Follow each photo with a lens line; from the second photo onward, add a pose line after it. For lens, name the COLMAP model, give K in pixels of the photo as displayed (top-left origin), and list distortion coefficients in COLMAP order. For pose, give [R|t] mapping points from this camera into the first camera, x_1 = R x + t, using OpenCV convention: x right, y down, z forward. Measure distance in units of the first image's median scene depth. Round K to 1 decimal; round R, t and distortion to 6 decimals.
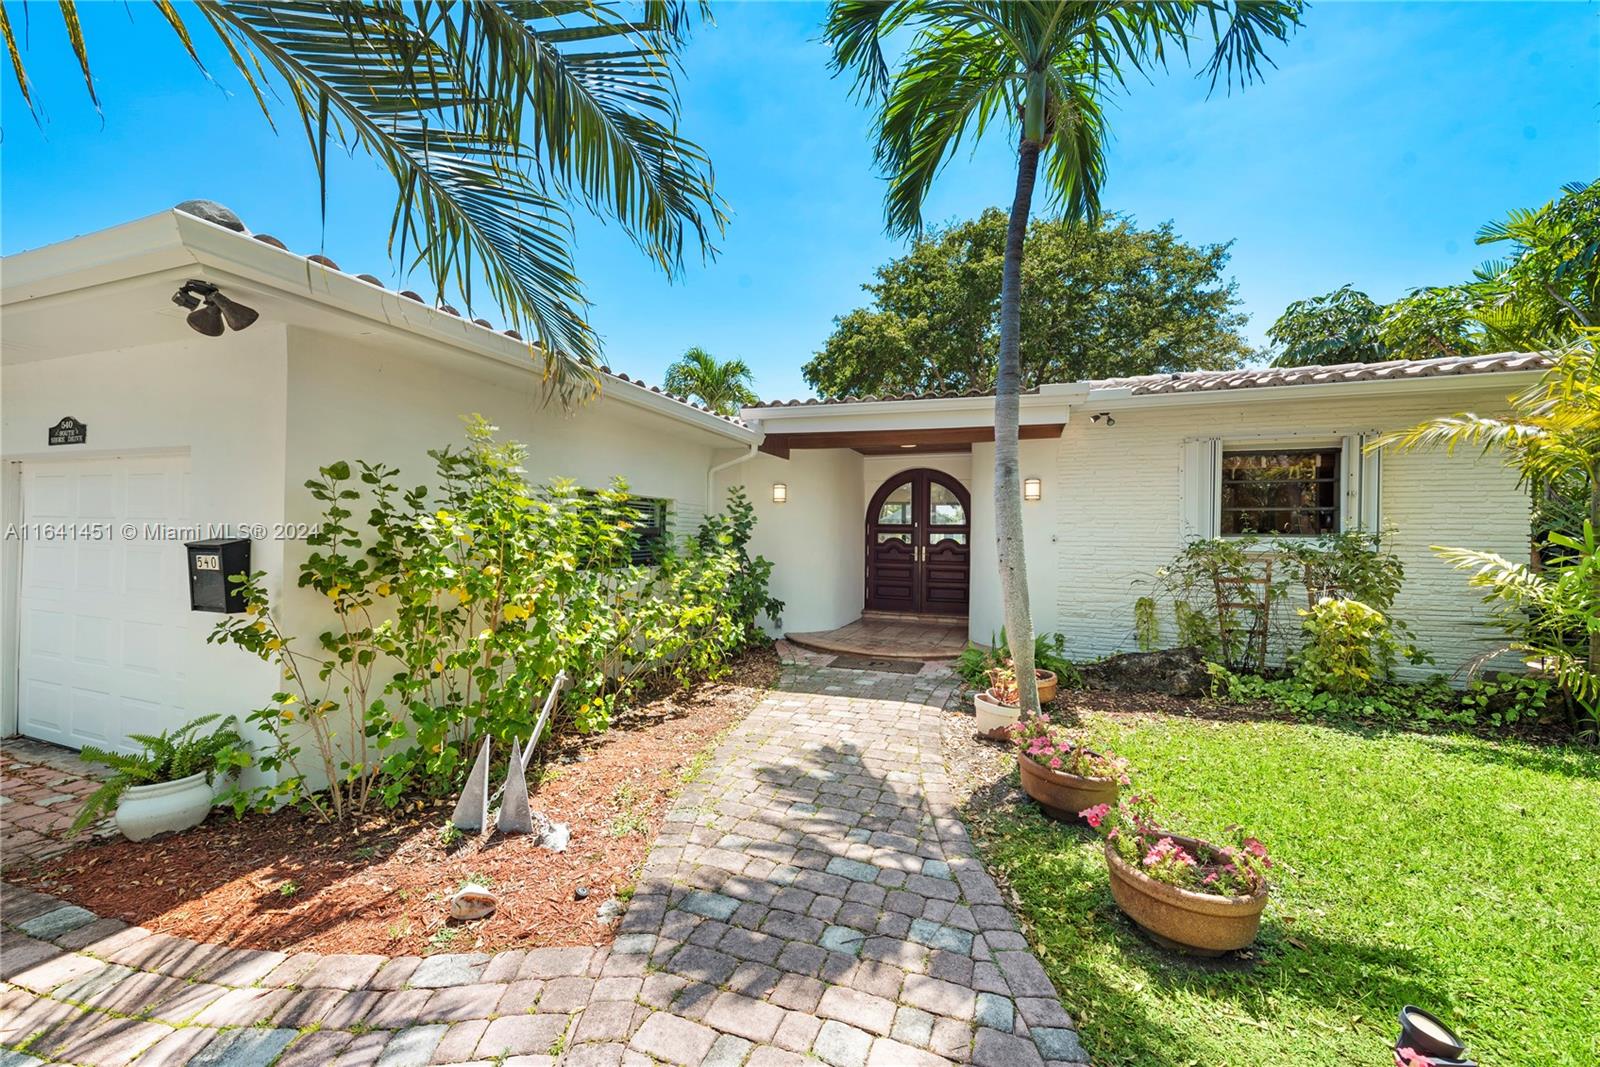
lens RADIAL K [[634.3, 0, 800.6], [0, 634.3, 531.1], [0, 0, 1]] dist [0.009467, -0.000251]
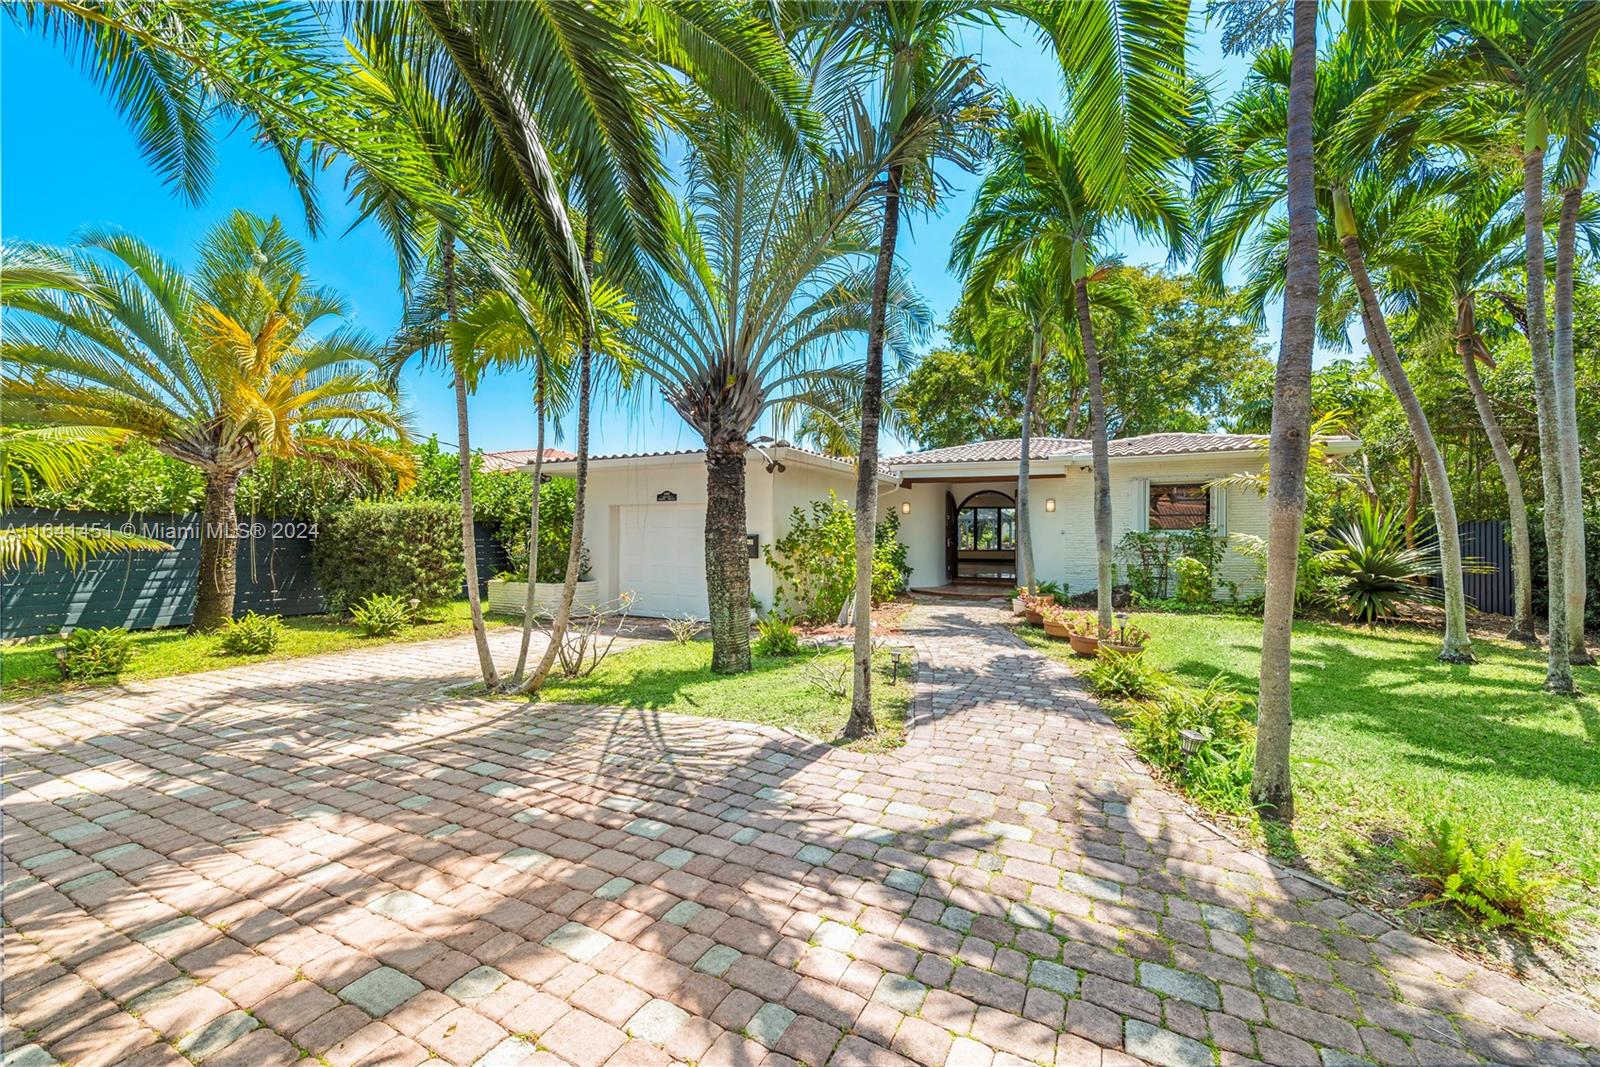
lens RADIAL K [[634.3, 0, 800.6], [0, 634.3, 531.1], [0, 0, 1]] dist [0.009467, -0.000251]
pose [[0.994565, -0.011229, -0.103514, -0.186532], [0.011279, 0.999936, -0.000106, 0.000439], [0.103508, -0.001062, 0.994628, -1.019989]]
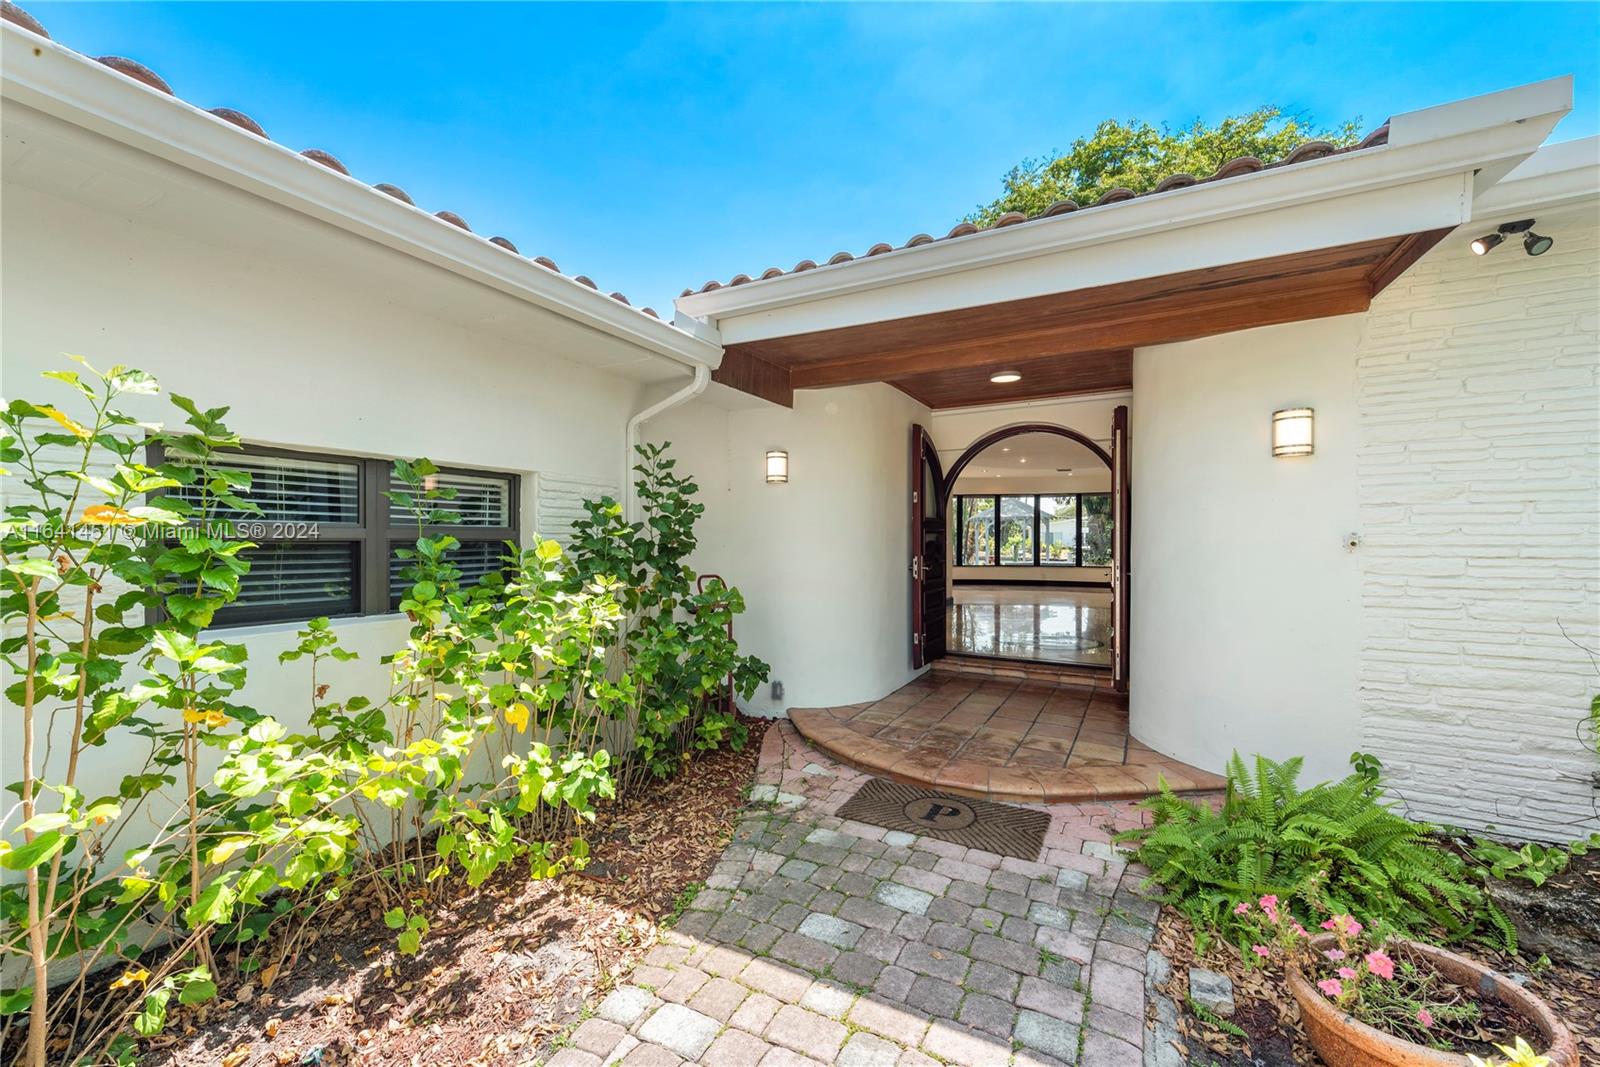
lens RADIAL K [[637.3, 0, 803.1], [0, 637.3, 538.6], [0, 0, 1]] dist [0.012331, -0.000231]
pose [[0.991021, -0.011192, -0.133235, 0.087599], [0.012028, 0.999913, 0.005471, 0.004023], [0.133162, -0.007024, 0.991069, 0.554317]]
